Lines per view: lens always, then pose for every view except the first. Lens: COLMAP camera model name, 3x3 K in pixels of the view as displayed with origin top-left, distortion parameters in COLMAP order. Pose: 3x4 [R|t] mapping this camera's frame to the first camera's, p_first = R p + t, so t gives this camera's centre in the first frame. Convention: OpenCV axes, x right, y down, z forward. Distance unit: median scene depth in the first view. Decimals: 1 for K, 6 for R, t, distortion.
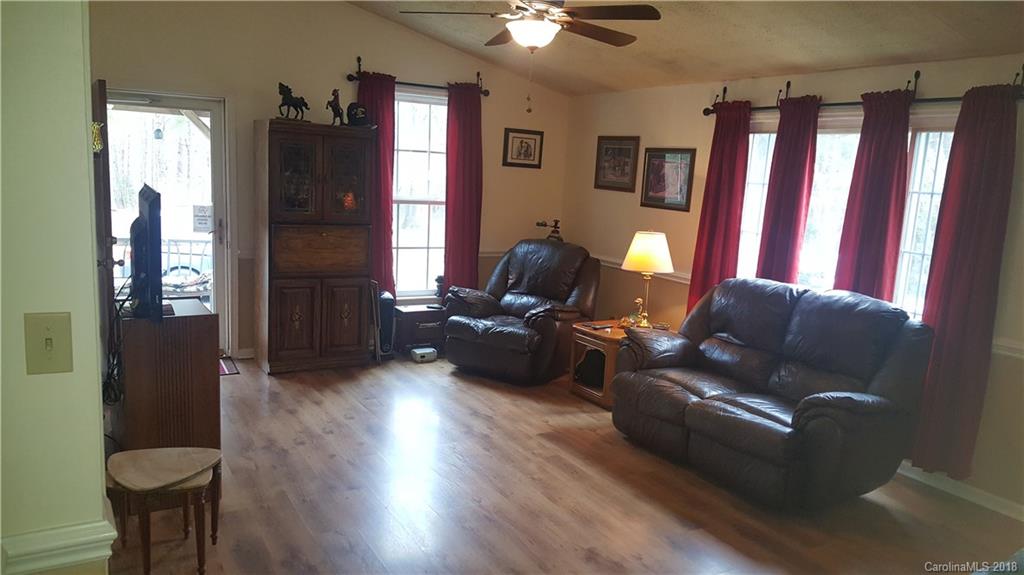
lens RADIAL K [[760.6, 0, 512.0], [0, 760.6, 287.5], [0, 0, 1]] dist [0.144855, -0.212542]
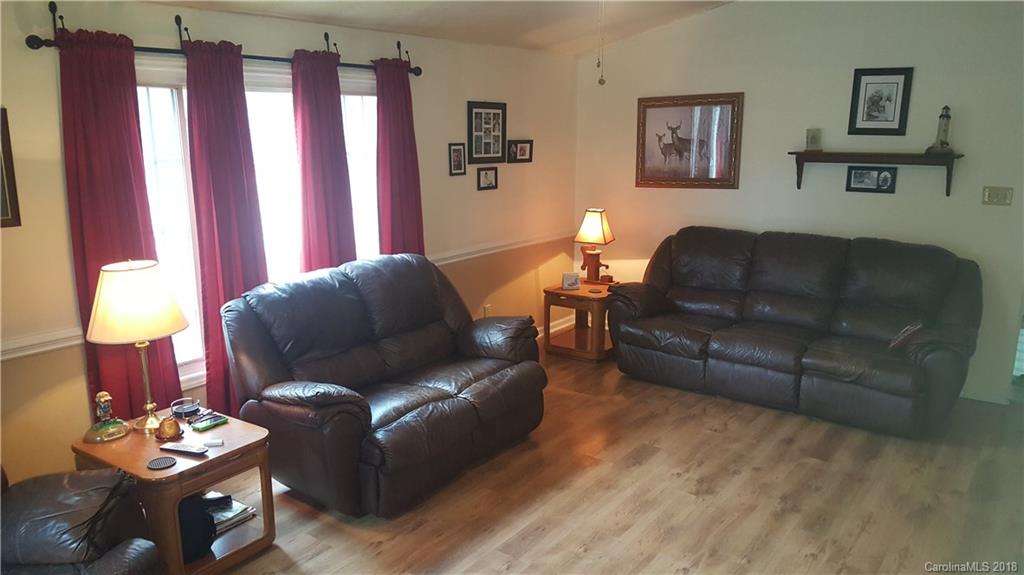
lens RADIAL K [[760.6, 0, 512.0], [0, 760.6, 287.5], [0, 0, 1]] dist [0.144855, -0.212542]
pose [[-0.393030, -0.245126, 0.886251, -0.547265], [0.133484, 0.938394, 0.318745, -0.254216], [-0.909785, 0.243577, -0.336097, 1.192964]]
